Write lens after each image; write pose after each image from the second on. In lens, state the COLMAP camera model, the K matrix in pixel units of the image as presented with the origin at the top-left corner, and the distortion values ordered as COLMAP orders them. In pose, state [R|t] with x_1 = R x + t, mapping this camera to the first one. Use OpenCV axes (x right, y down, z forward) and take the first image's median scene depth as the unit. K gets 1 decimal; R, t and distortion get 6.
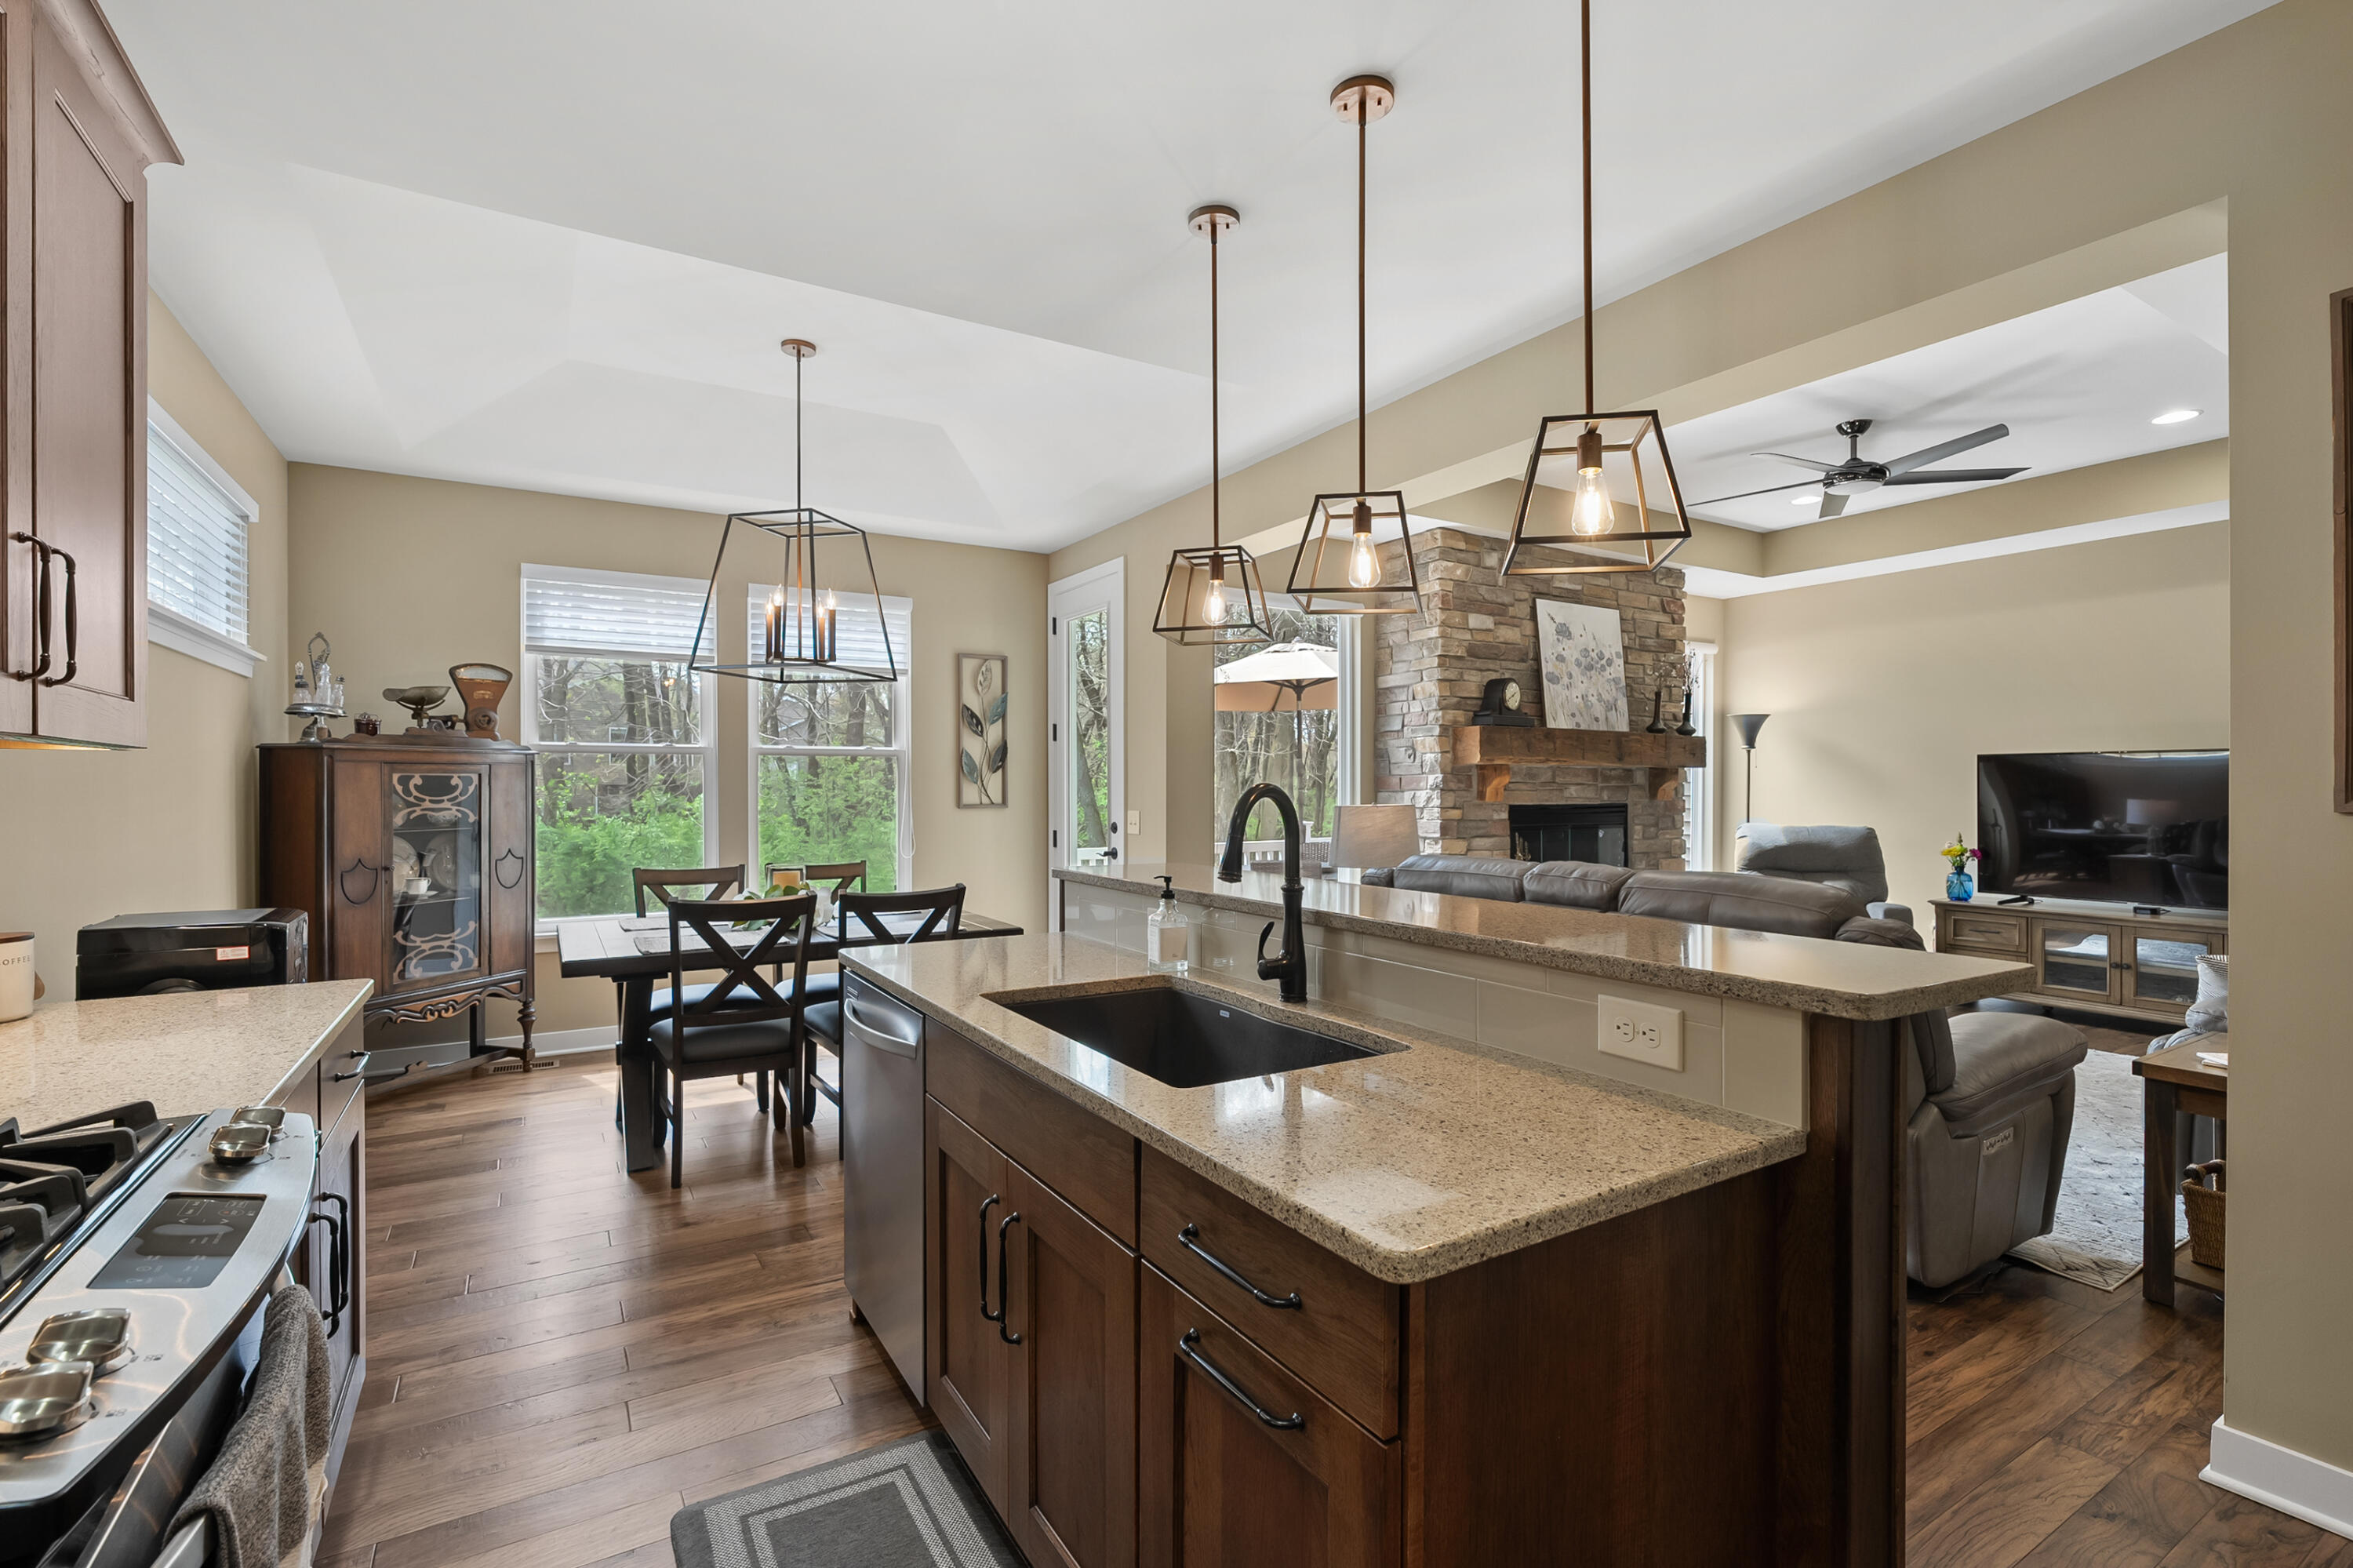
lens RADIAL K [[1064.8, 0, 1163.1], [0, 1064.8, 791.1], [0, 0, 1]] dist [-0.004202, 0.000452]
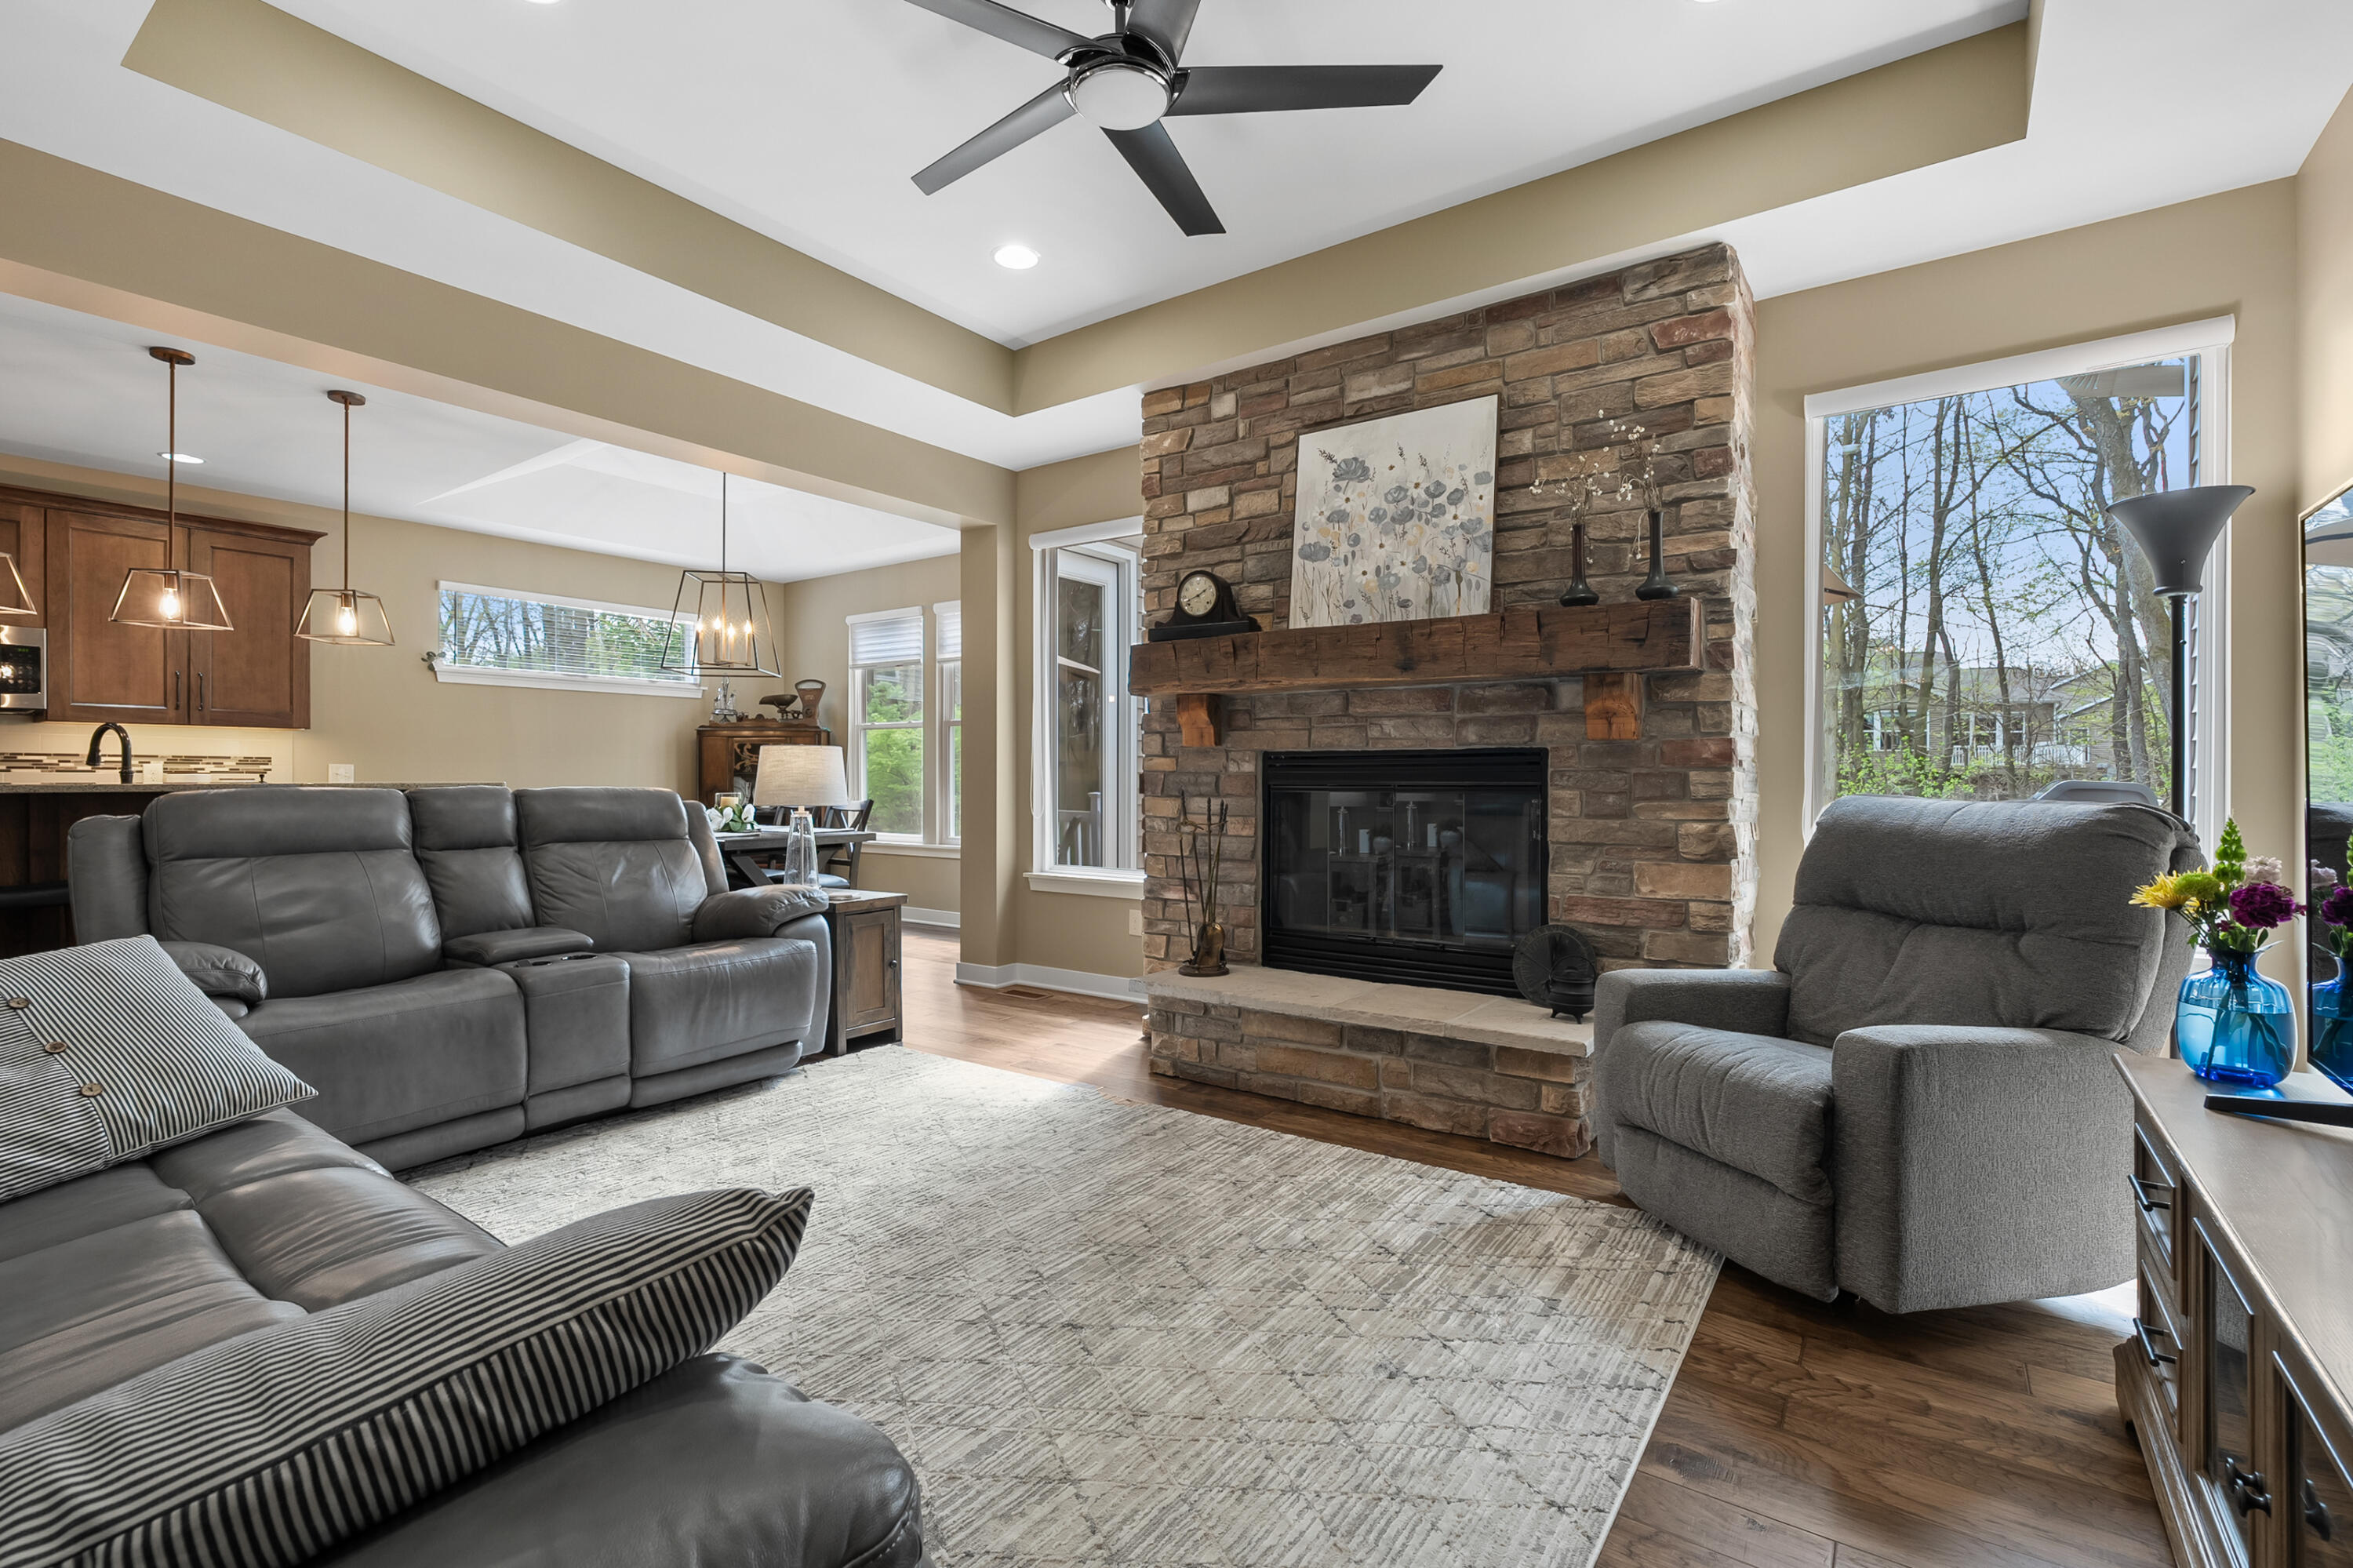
lens RADIAL K [[1064.8, 0, 1156.6], [0, 1064.8, 780.4], [0, 0, 1]] dist [-0.004202, 0.000452]
pose [[0.386598, 0.003278, -0.922242, 0.910359], [-0.005263, 0.999985, 0.001348, 0.030451], [0.922233, 0.004333, 0.386610, 0.658258]]
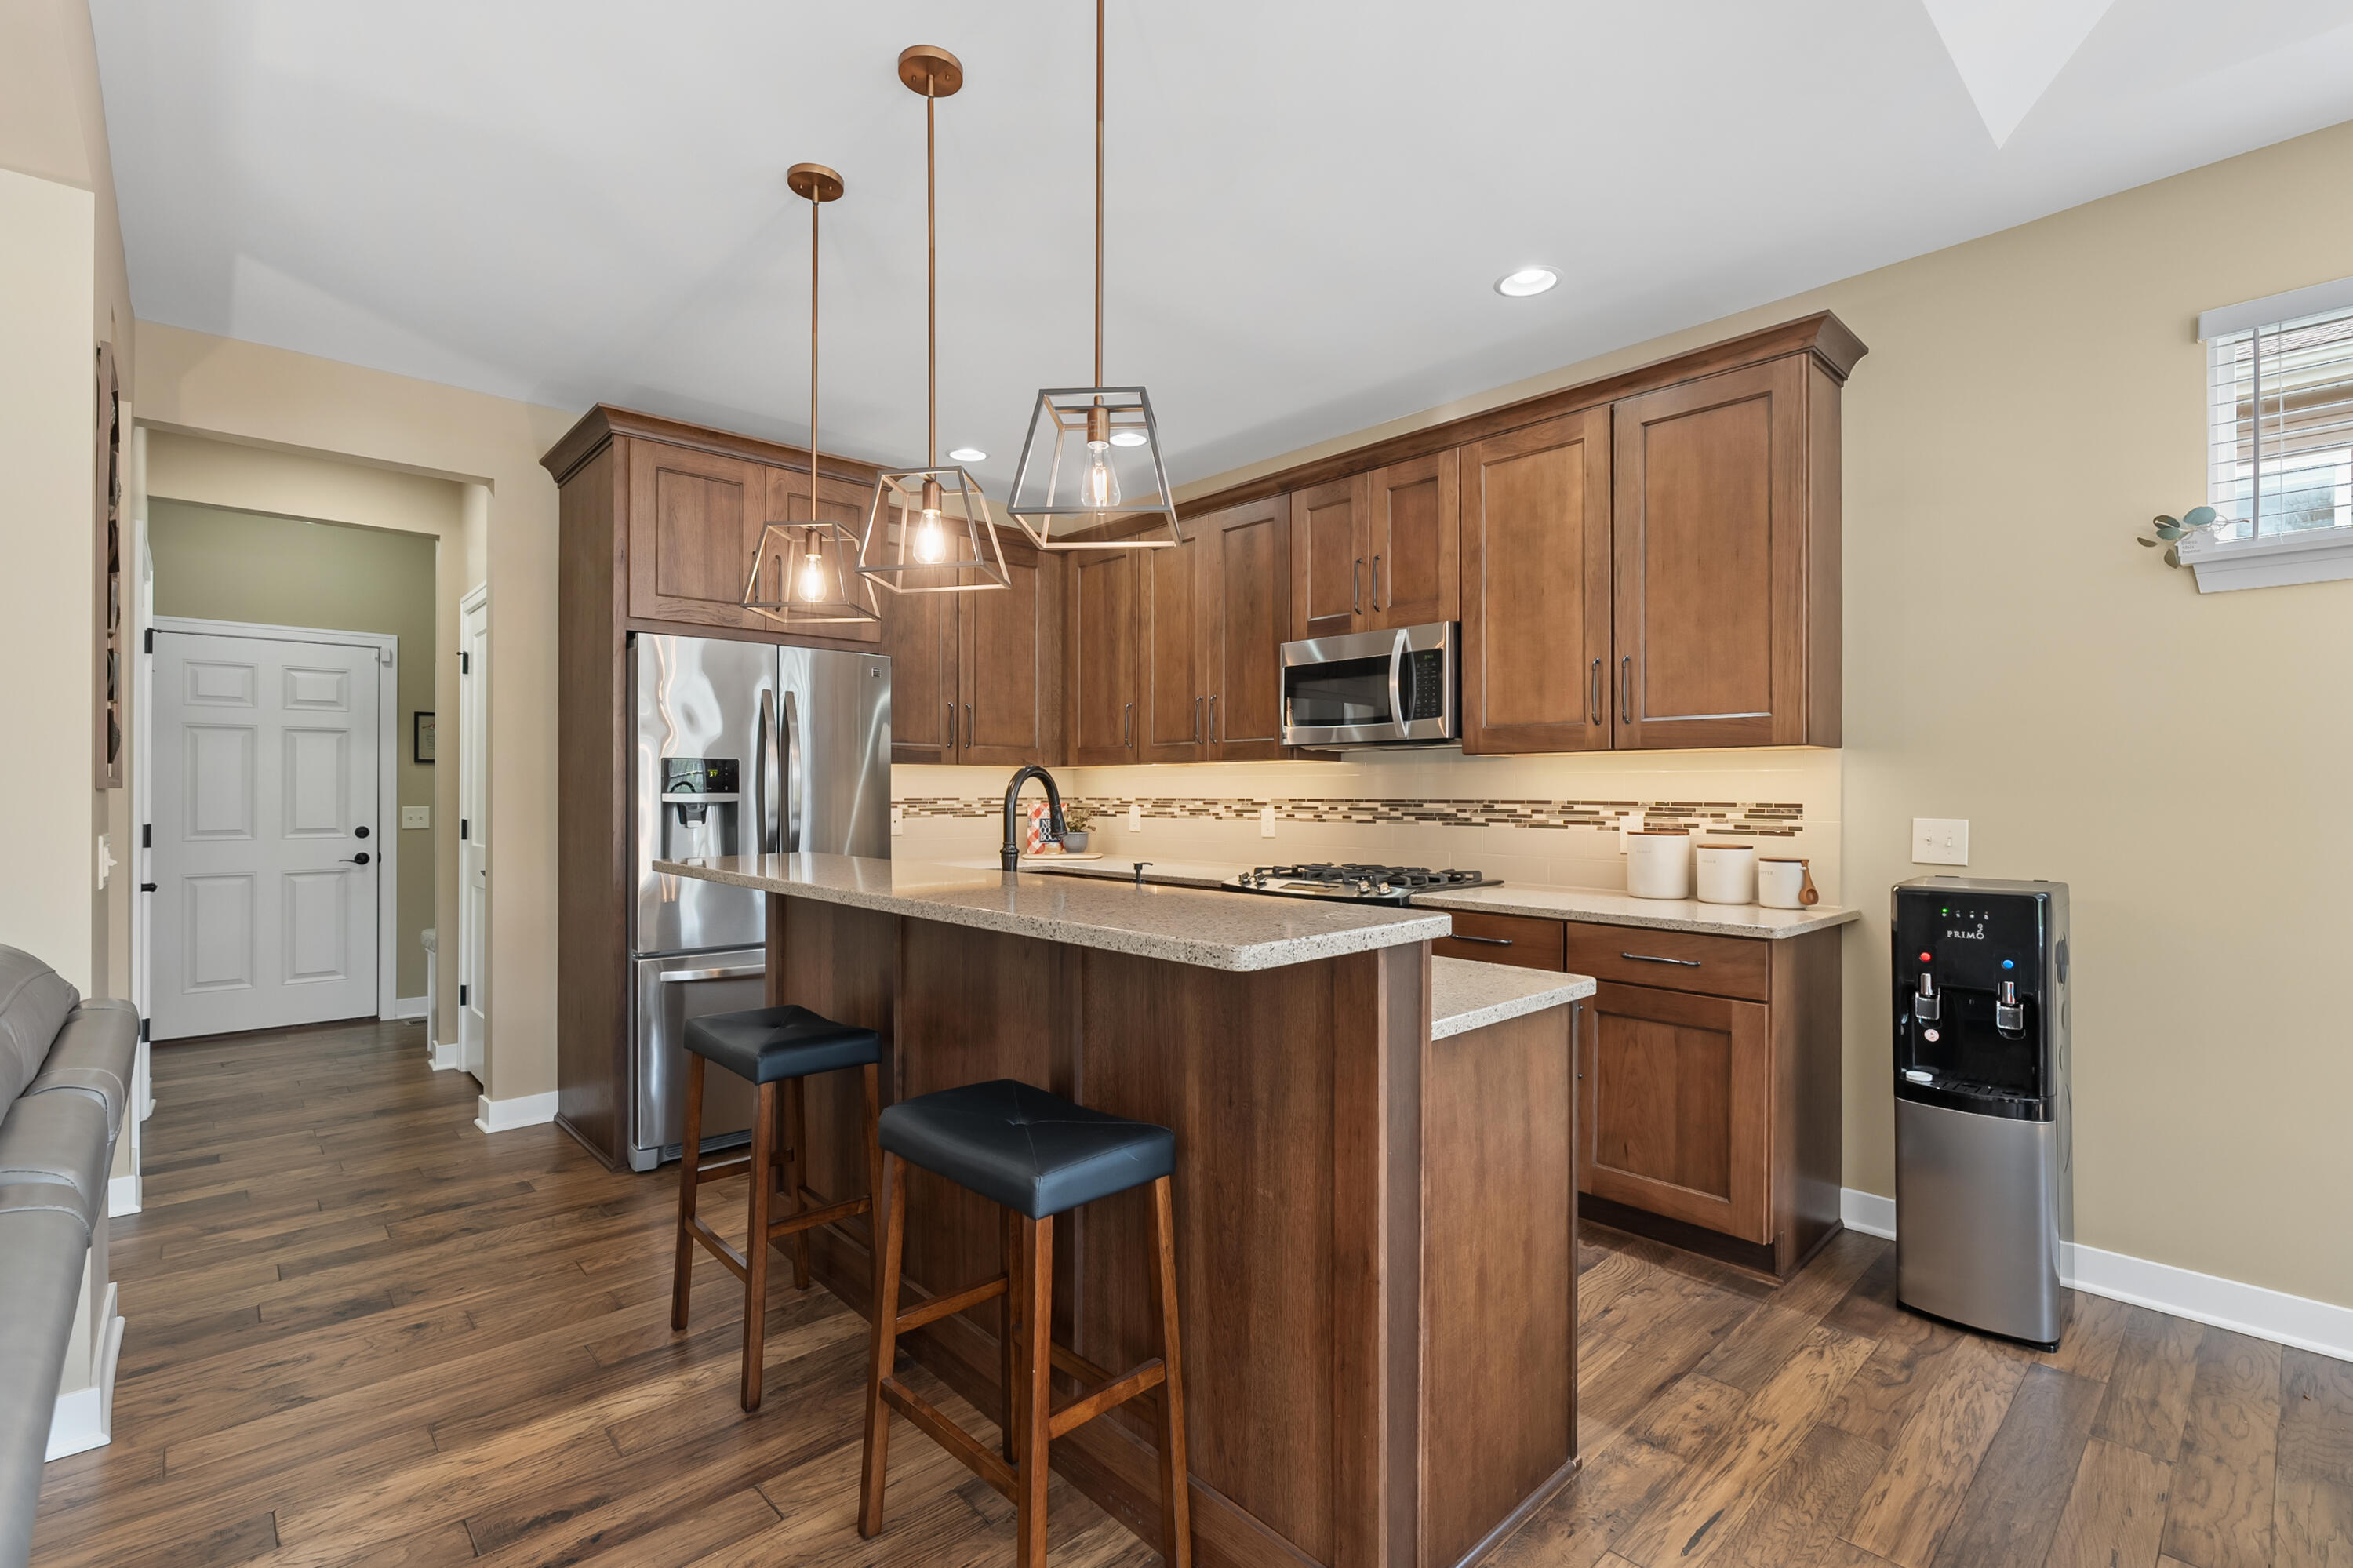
lens RADIAL K [[1064.8, 0, 1175.7], [0, 1064.8, 785.6], [0, 0, 1]] dist [-0.004202, 0.000452]
pose [[-0.978158, 0.000897, -0.207863, 0.066184], [0.000945, 1.000000, -0.000131, 0.005675], [0.207863, -0.000325, -0.978158, 0.707804]]
